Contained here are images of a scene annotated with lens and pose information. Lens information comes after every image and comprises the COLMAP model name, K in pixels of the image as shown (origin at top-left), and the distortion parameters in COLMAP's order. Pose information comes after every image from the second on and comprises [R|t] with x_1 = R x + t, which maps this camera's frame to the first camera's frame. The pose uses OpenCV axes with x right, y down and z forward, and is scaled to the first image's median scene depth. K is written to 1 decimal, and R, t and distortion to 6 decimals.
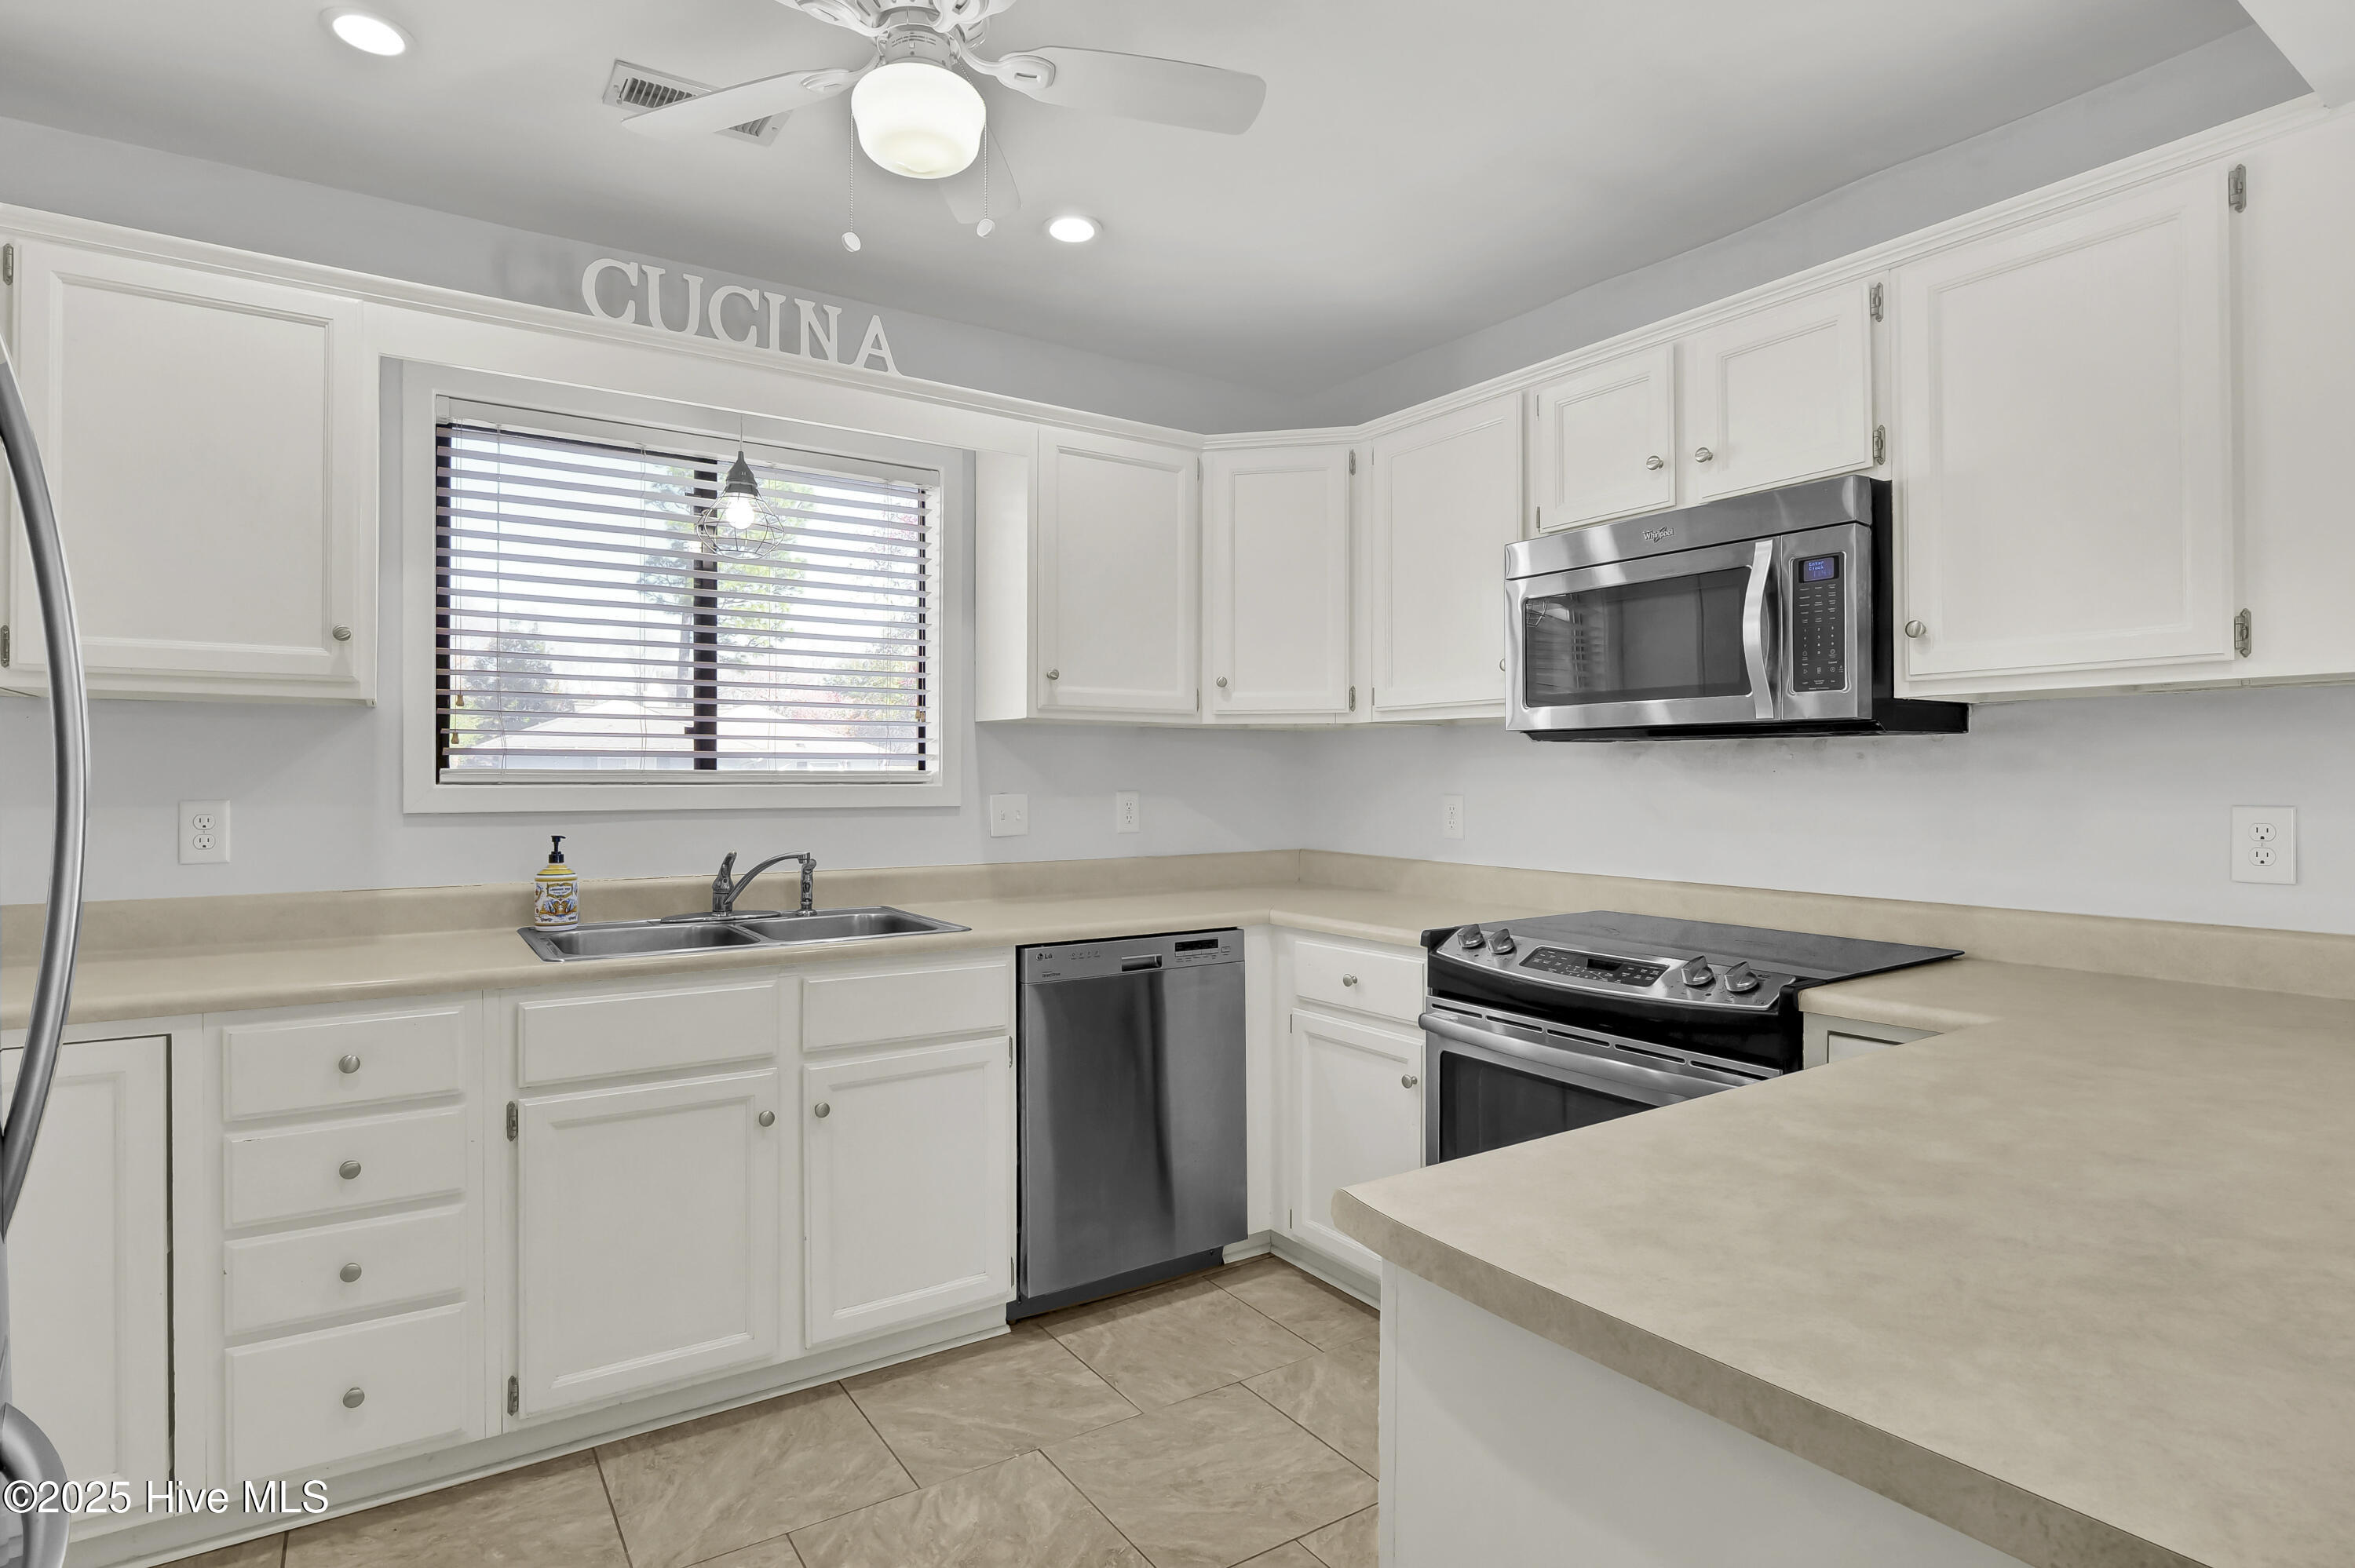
lens RADIAL K [[1185.6, 0, 1155.7], [0, 1185.6, 777.5], [0, 0, 1]] dist [-0.014117, -0.002403]
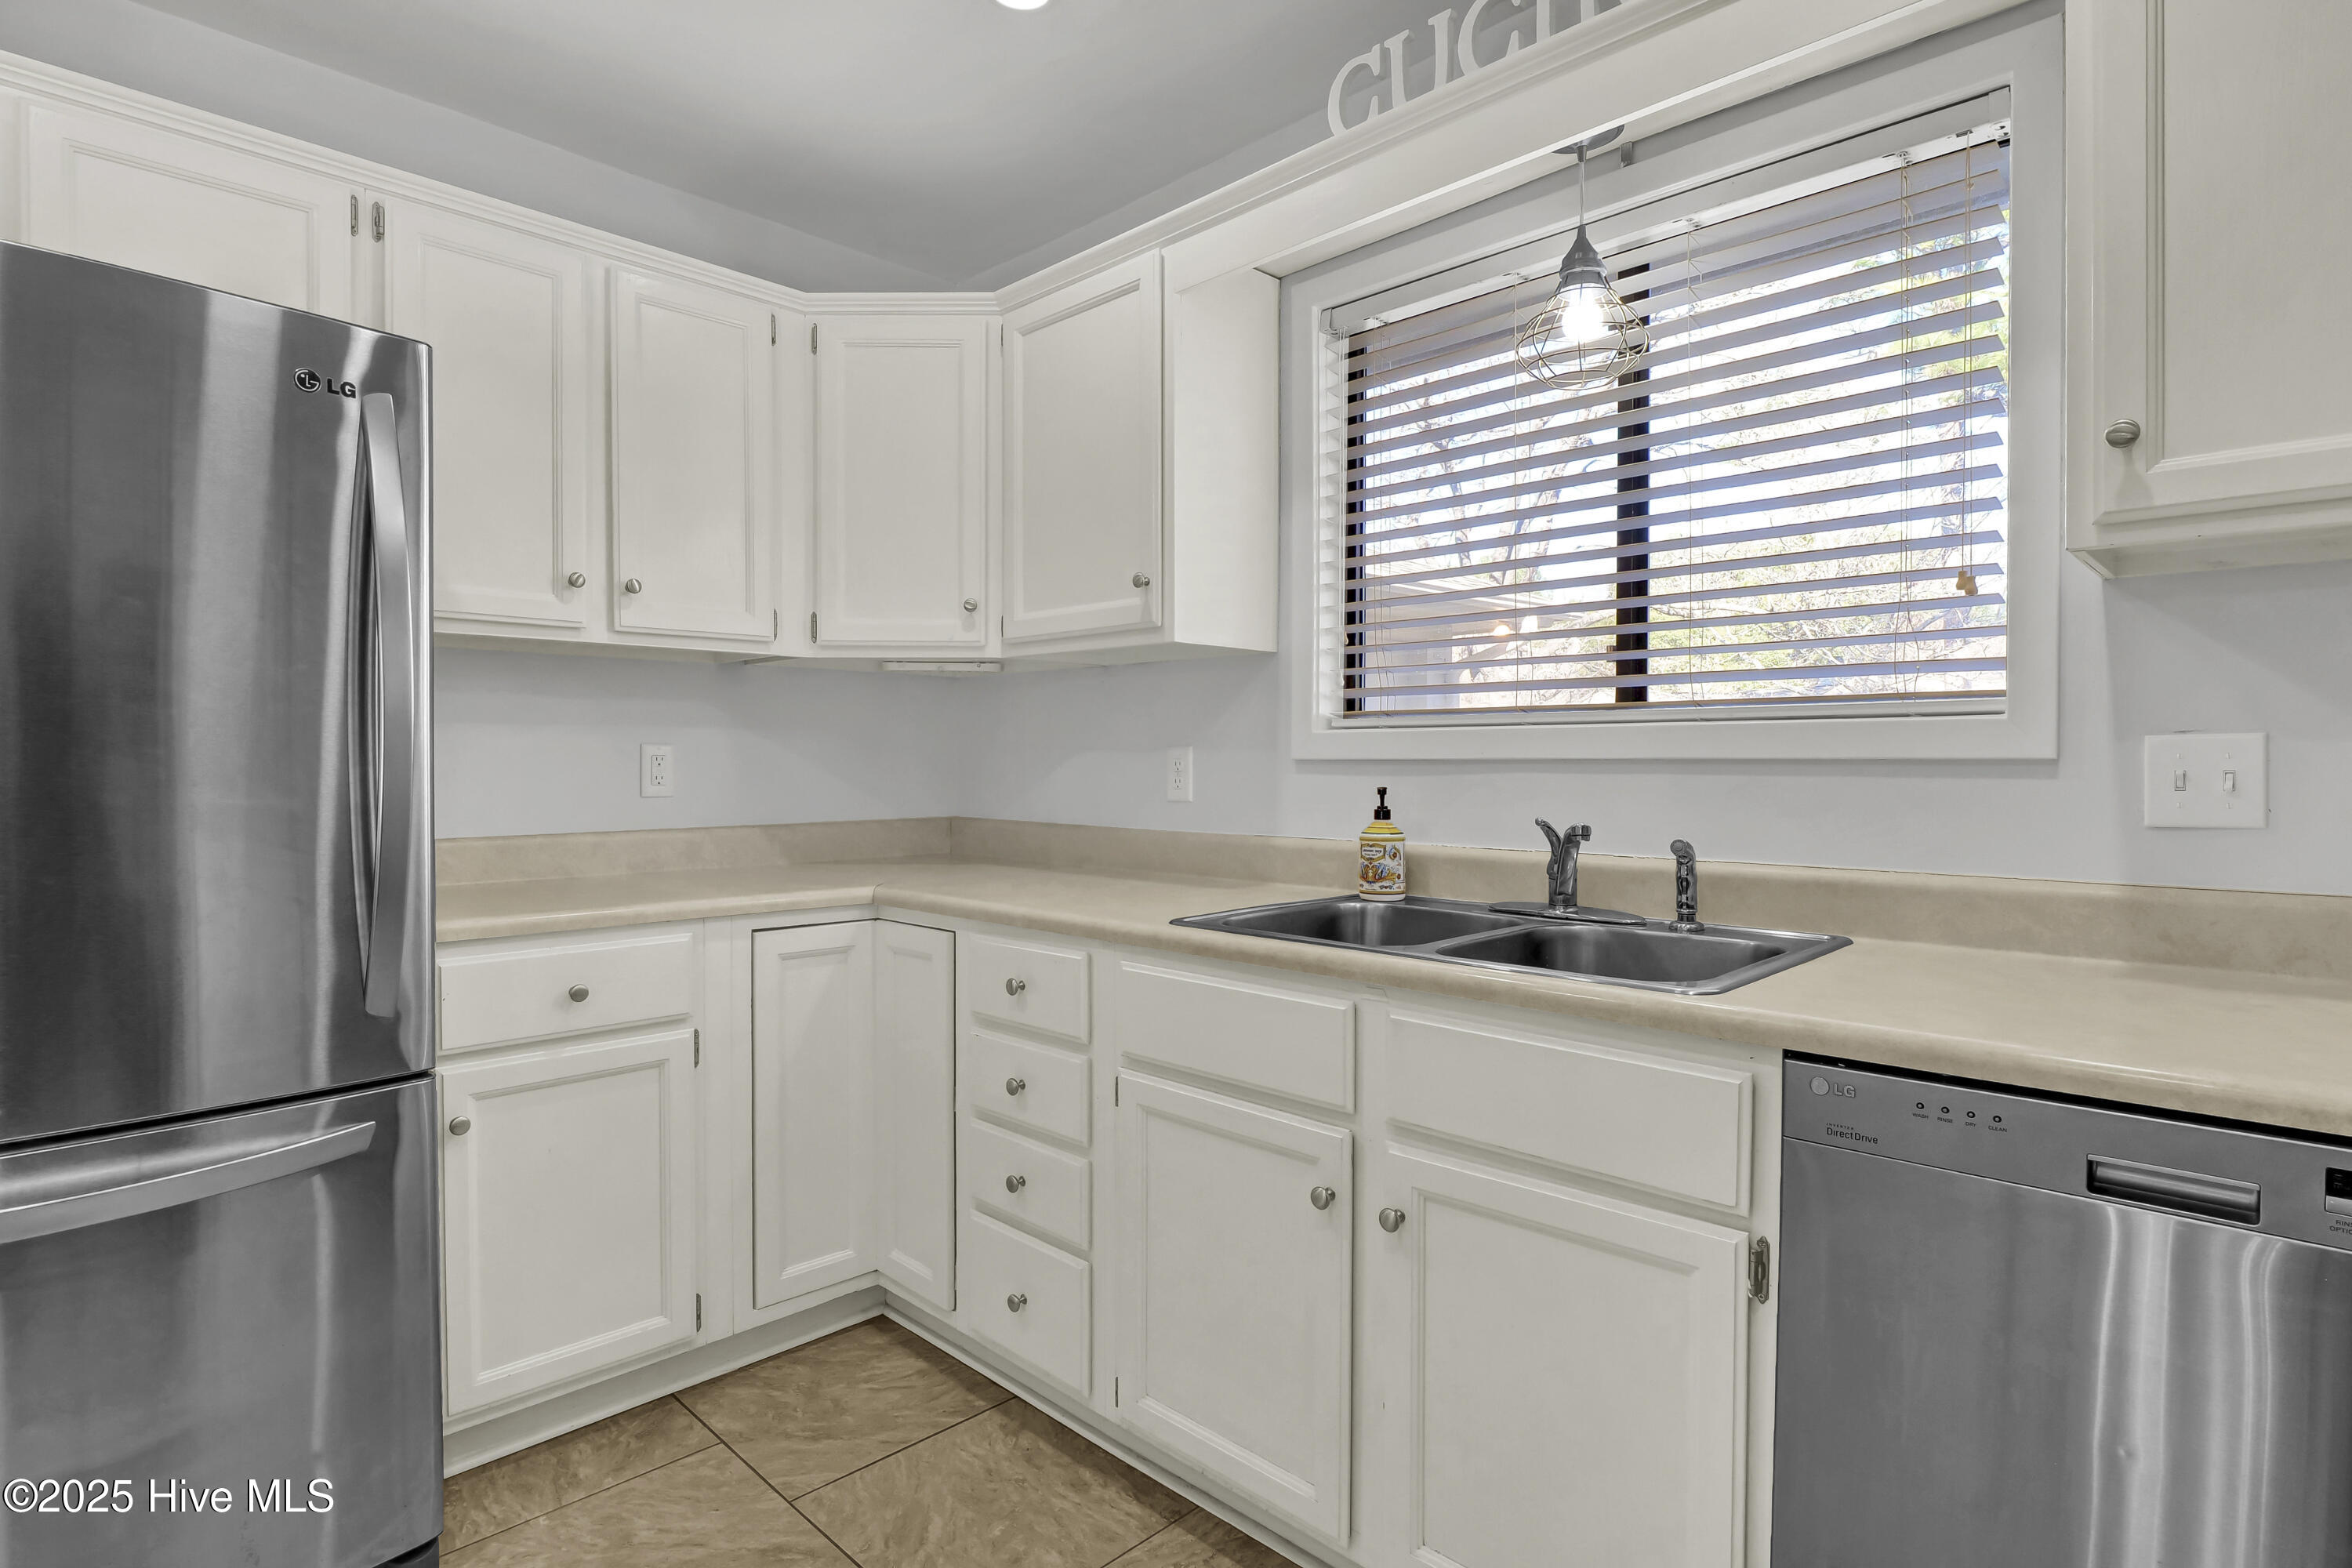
lens RADIAL K [[1184.3, 0, 1165.3], [0, 1184.3, 778.3], [0, 0, 1]] dist [-0.014117, -0.002403]
pose [[0.207528, 0.016872, -0.978083, 0.281397], [0.004912, 0.999821, 0.018289, 0.027227], [0.978217, -0.008600, 0.207408, 0.679253]]
